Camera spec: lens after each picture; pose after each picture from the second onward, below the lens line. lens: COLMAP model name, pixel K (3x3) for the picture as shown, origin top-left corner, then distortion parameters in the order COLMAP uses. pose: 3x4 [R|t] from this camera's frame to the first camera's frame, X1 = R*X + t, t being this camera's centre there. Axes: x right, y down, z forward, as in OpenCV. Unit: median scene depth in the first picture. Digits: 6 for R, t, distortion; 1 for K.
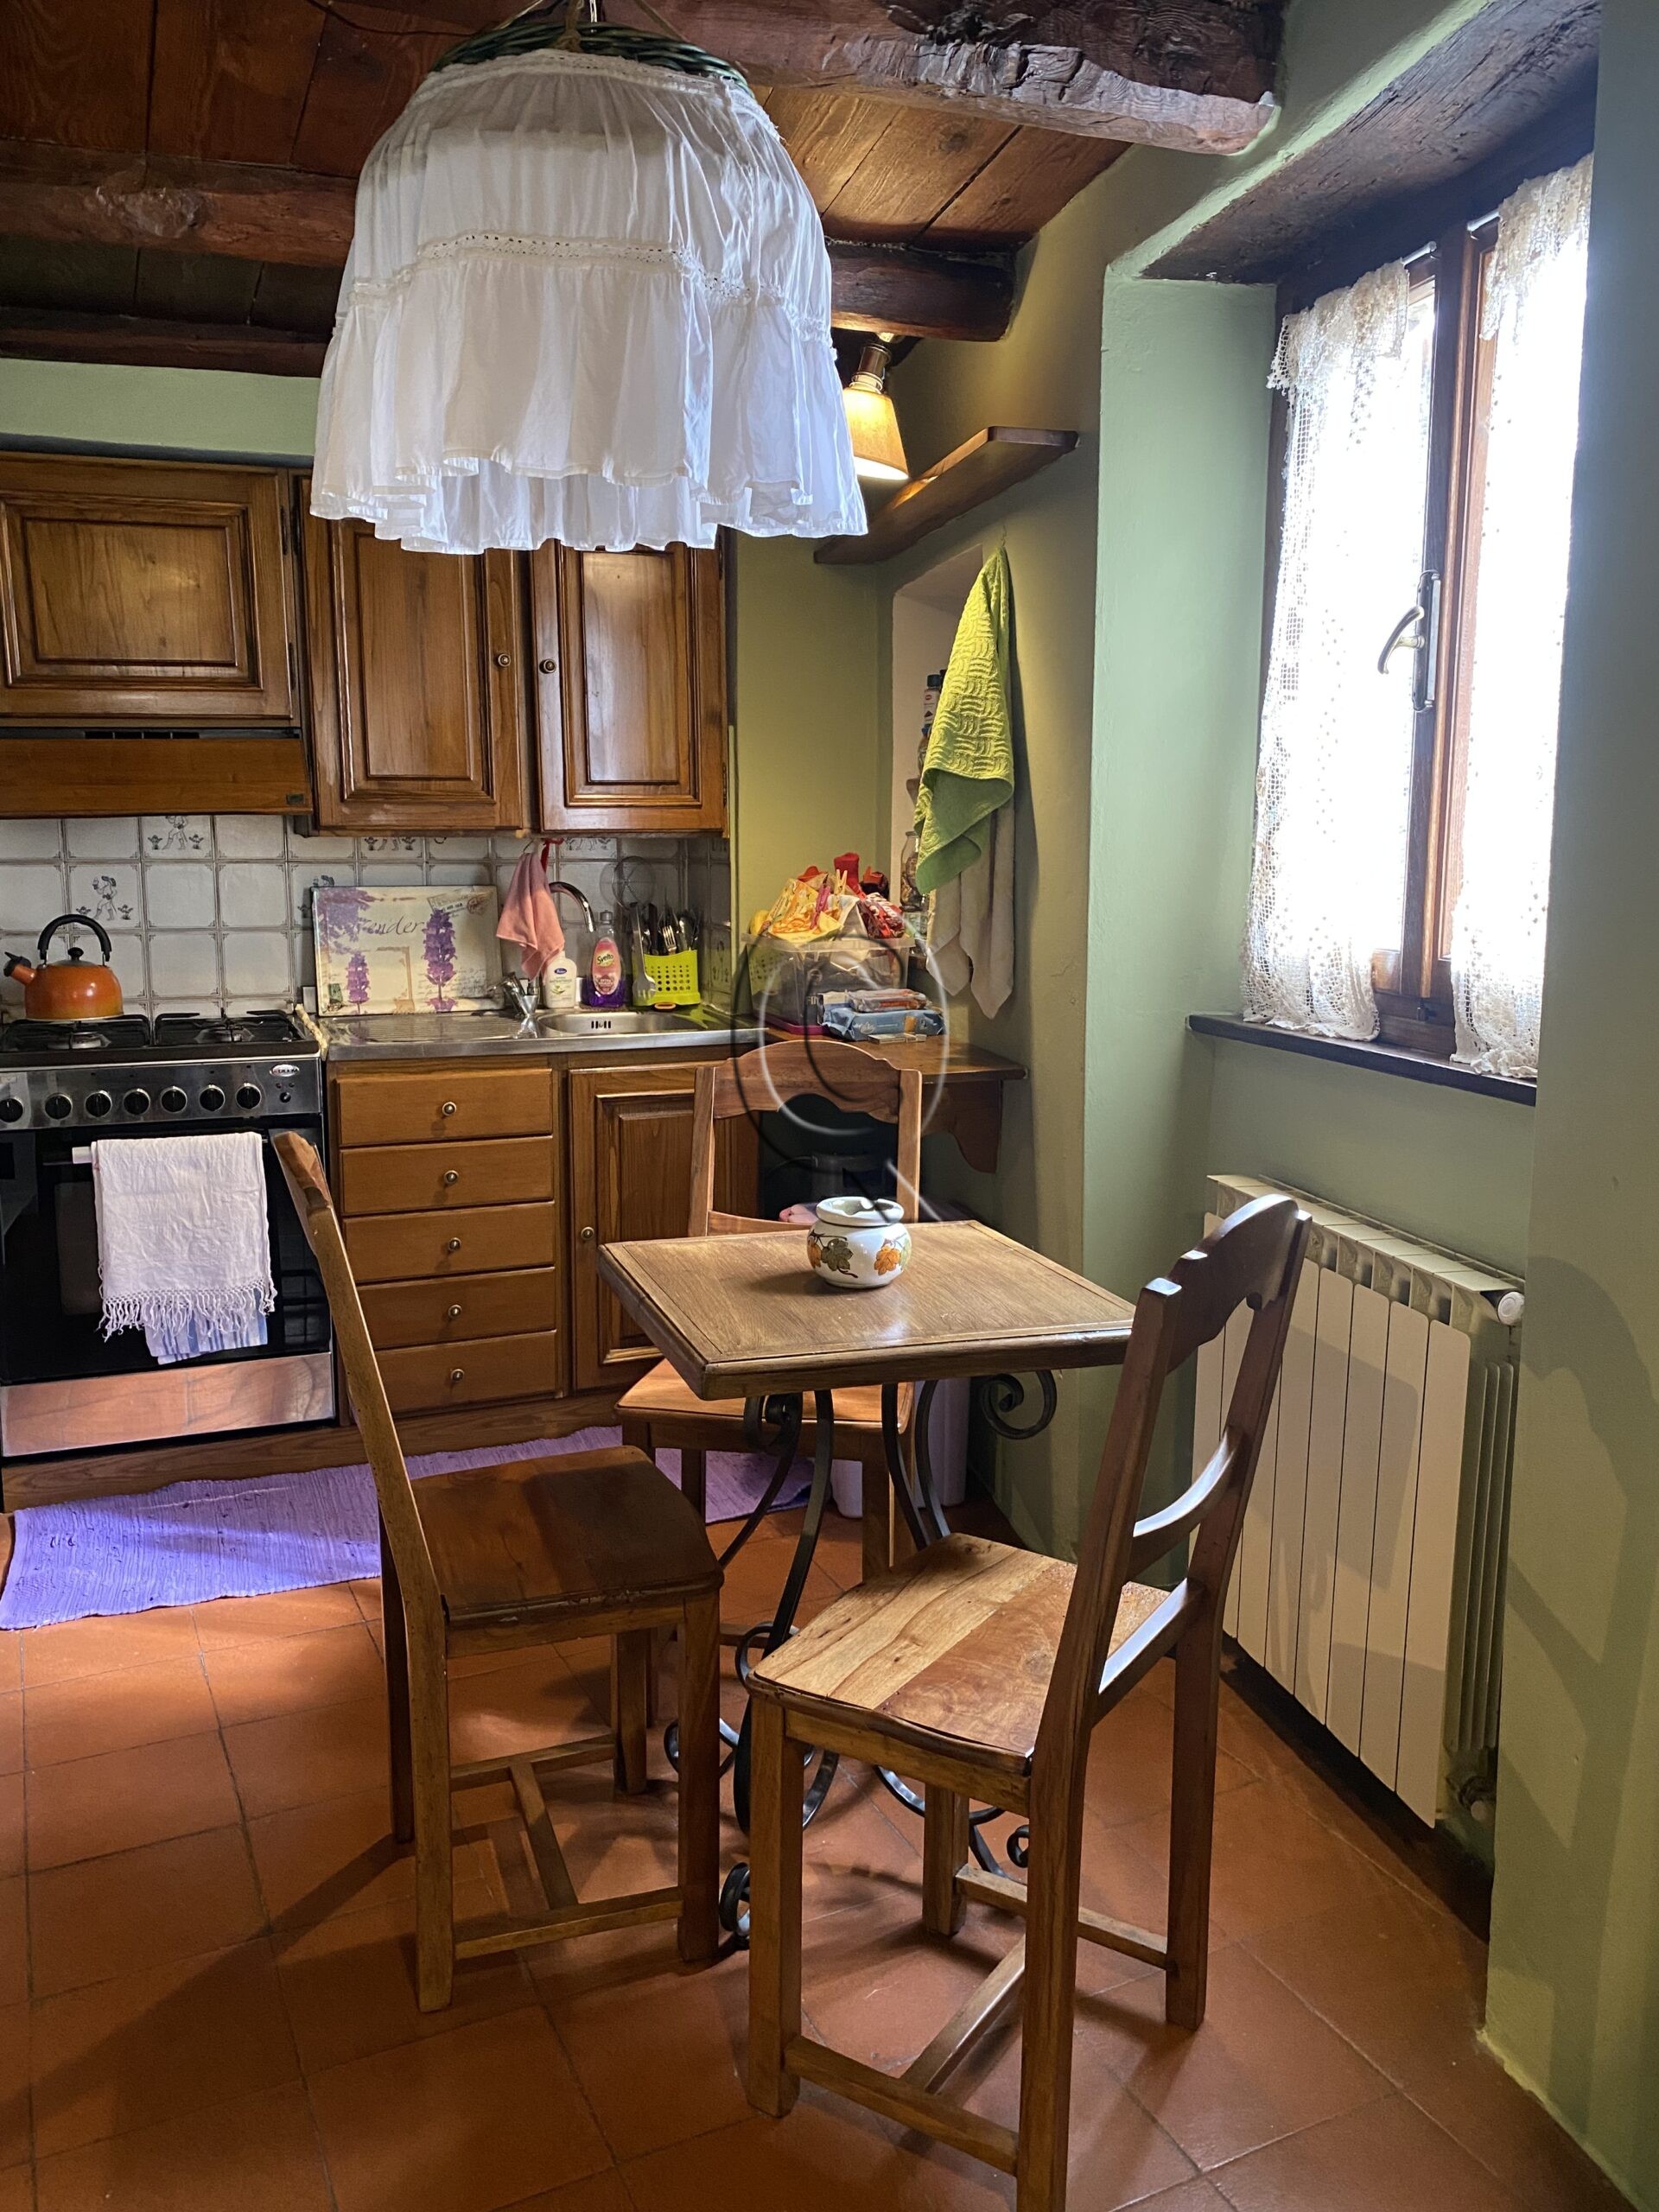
lens RADIAL K [[1676.0, 0, 829.5], [0, 1676.0, 1106.0], [0, 0, 1]] dist [0.074444, -0.113564]
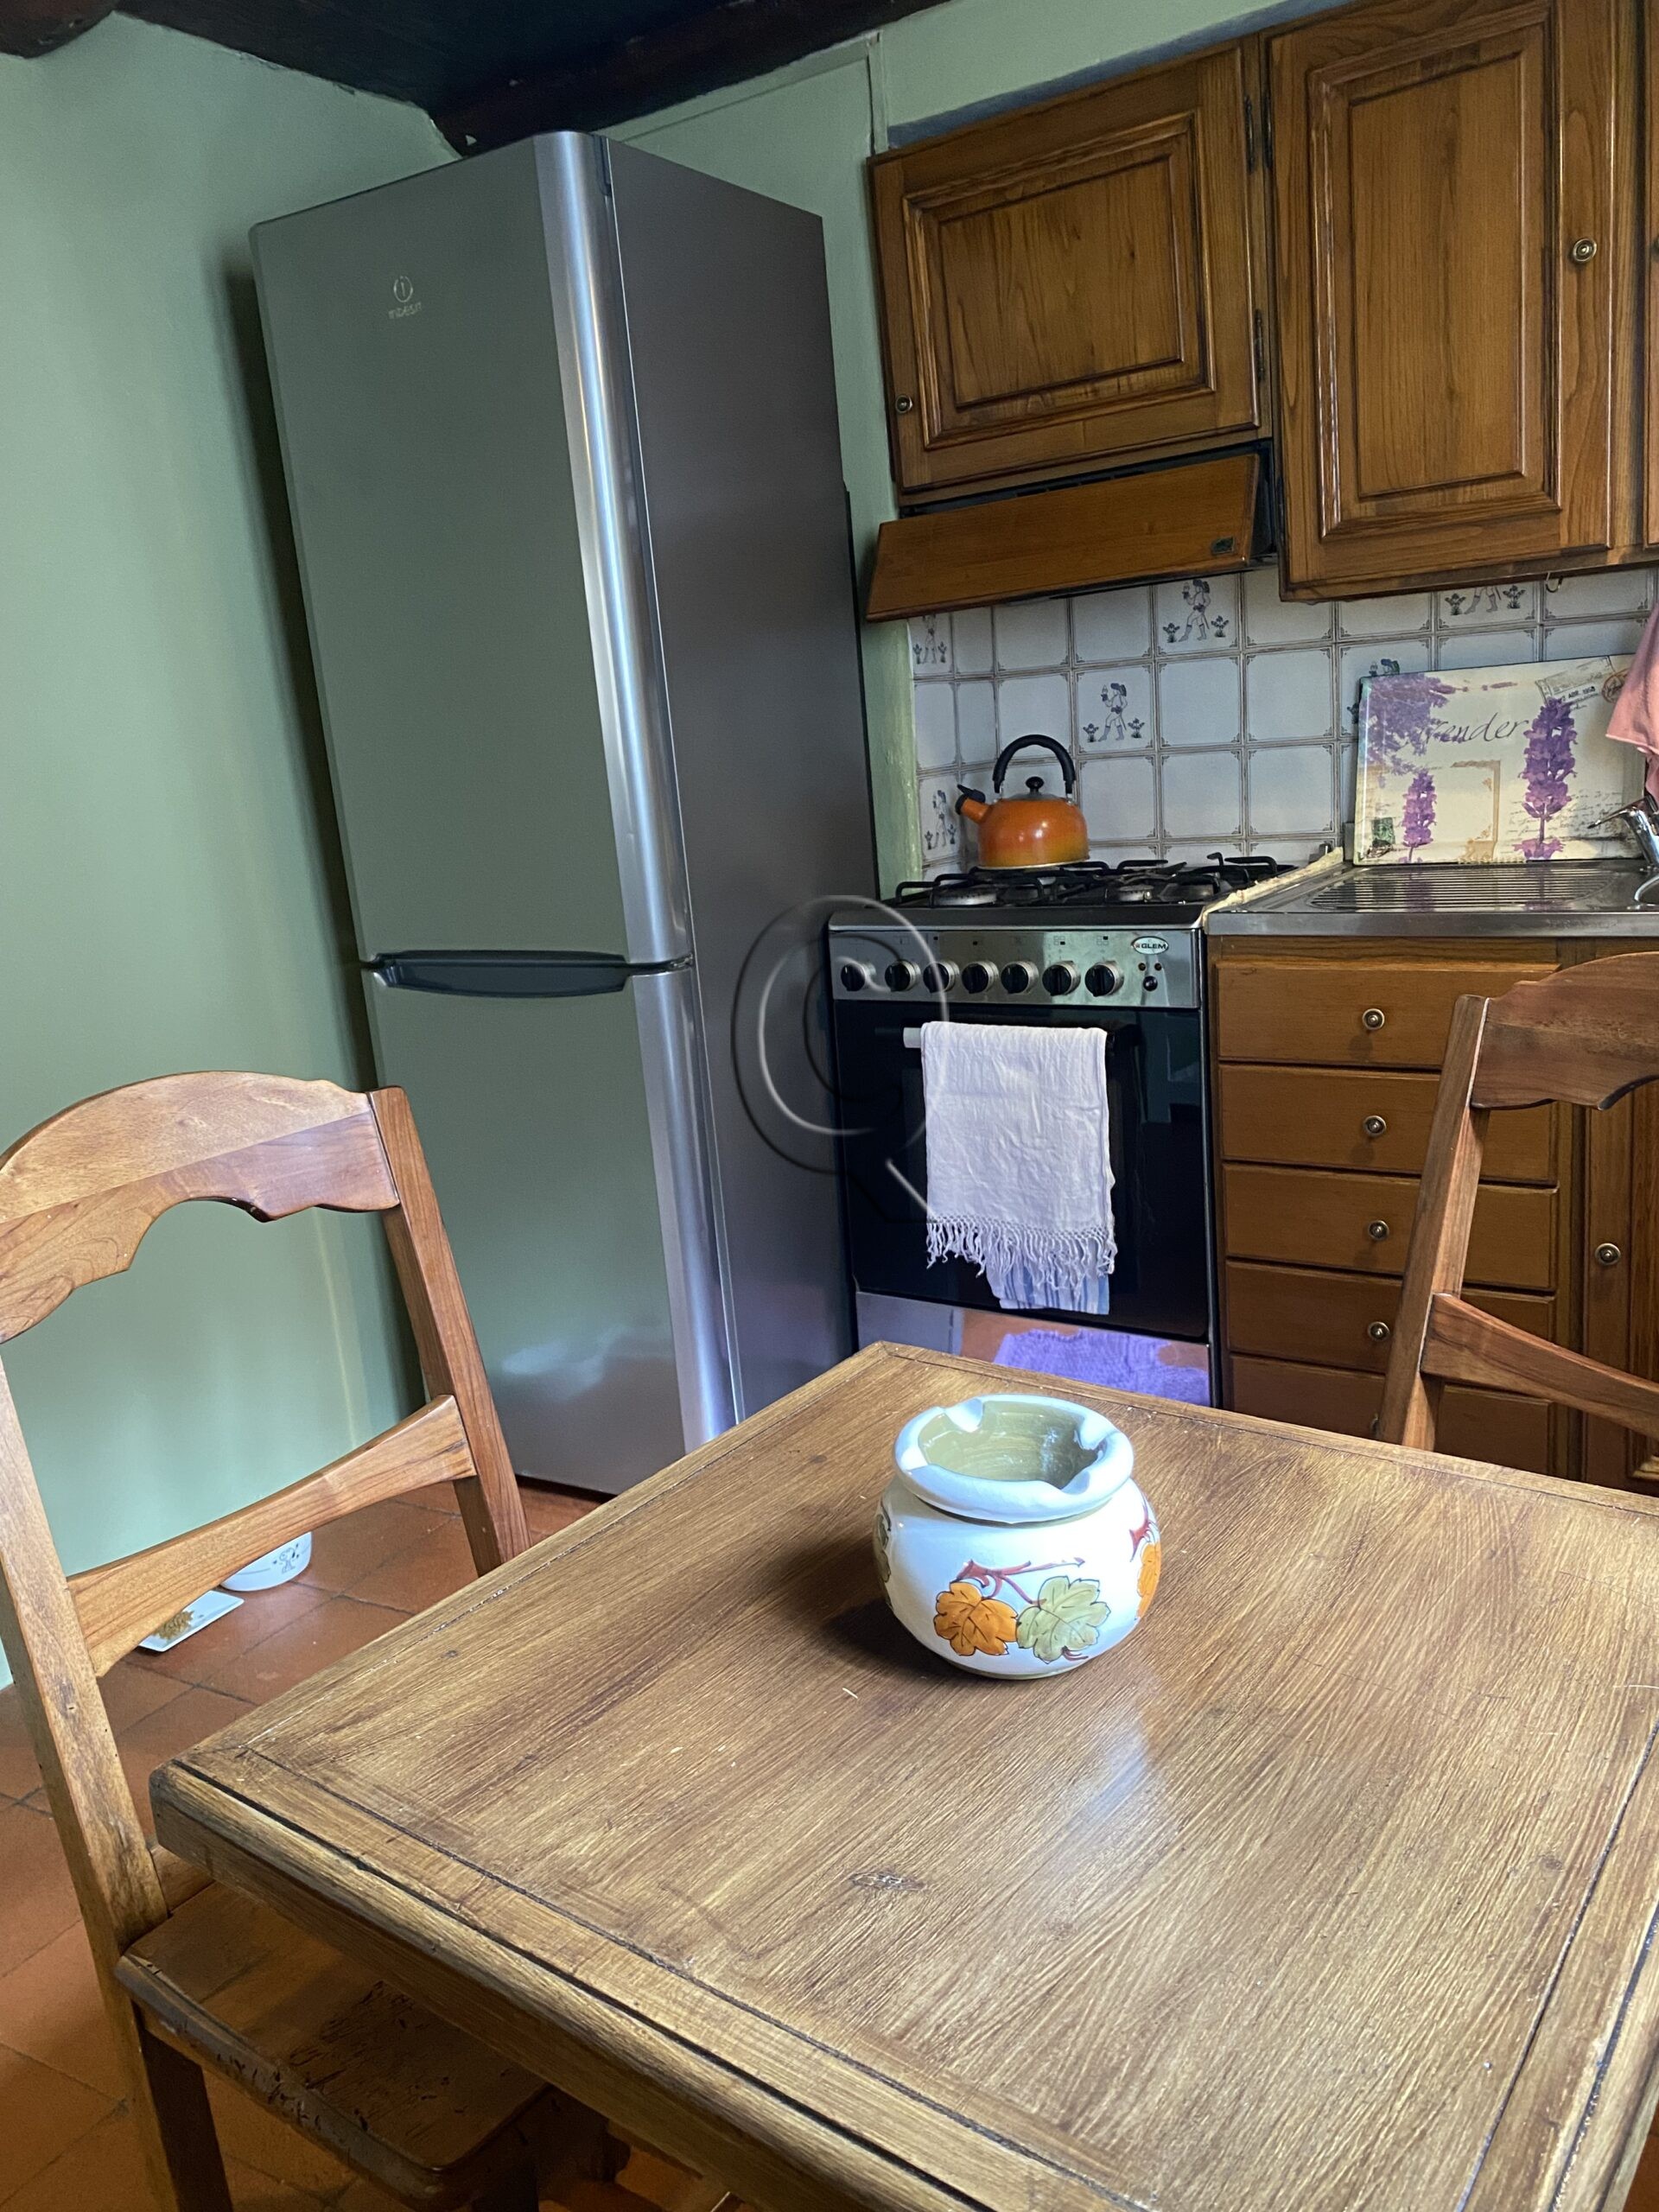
lens RADIAL K [[1676.0, 0, 829.5], [0, 1676.0, 1106.0], [0, 0, 1]] dist [0.074444, -0.113564]
pose [[0.572803, 0.136328, -0.808277, 0.169771], [-0.054424, 0.990222, 0.128447, -0.035371], [0.817885, -0.029585, 0.574621, 0.451656]]
